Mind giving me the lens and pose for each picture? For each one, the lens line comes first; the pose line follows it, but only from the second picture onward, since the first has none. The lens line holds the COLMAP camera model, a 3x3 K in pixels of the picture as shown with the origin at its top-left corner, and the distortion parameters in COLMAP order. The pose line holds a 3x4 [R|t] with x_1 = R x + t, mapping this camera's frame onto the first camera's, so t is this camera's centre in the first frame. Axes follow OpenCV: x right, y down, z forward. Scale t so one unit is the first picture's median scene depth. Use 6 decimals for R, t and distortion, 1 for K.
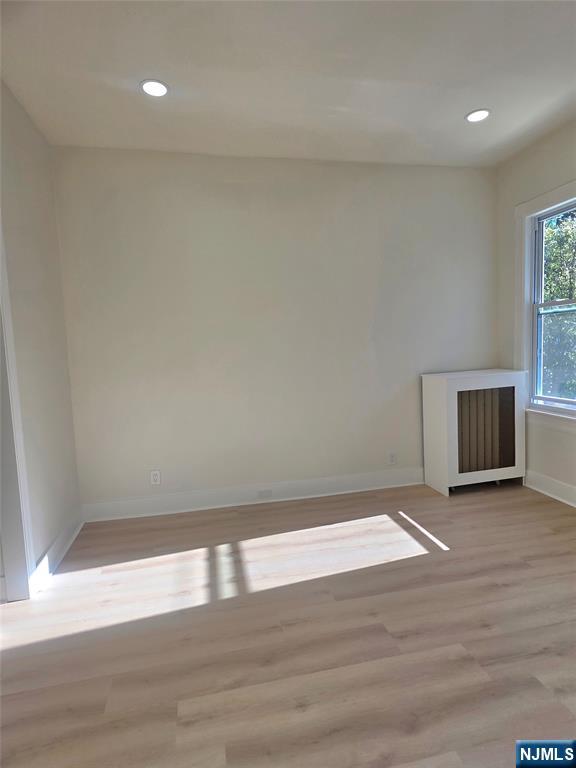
lens RADIAL K [[407.3, 0, 305.6], [0, 407.3, 384.7], [0, 0, 1]] dist [0.004141, 0.000068]
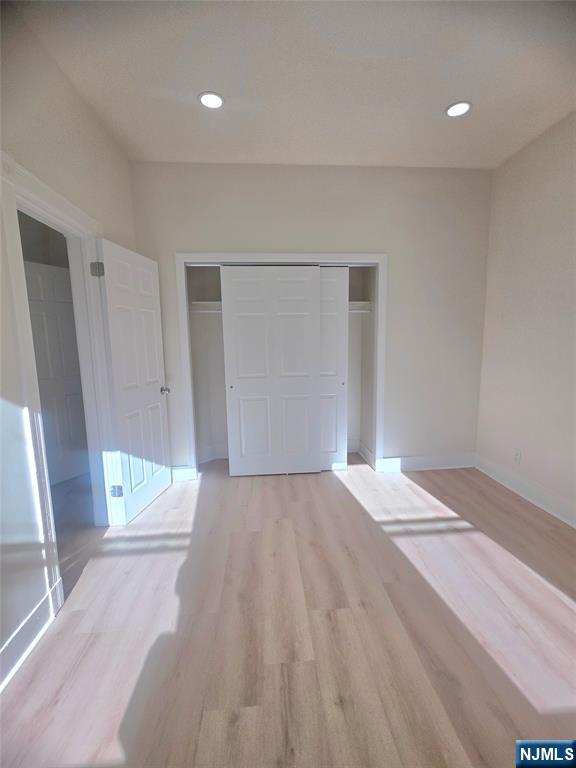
lens RADIAL K [[346.9, 0, 288.0], [0, 346.9, 384.0], [0, 0, 1]] dist [0.000337, 0.000177]
pose [[-0.122630, 0.163641, -0.978868, 0.833476], [-0.073466, 0.982110, 0.173387, -0.100467], [0.989730, 0.093176, -0.108414, 0.753520]]
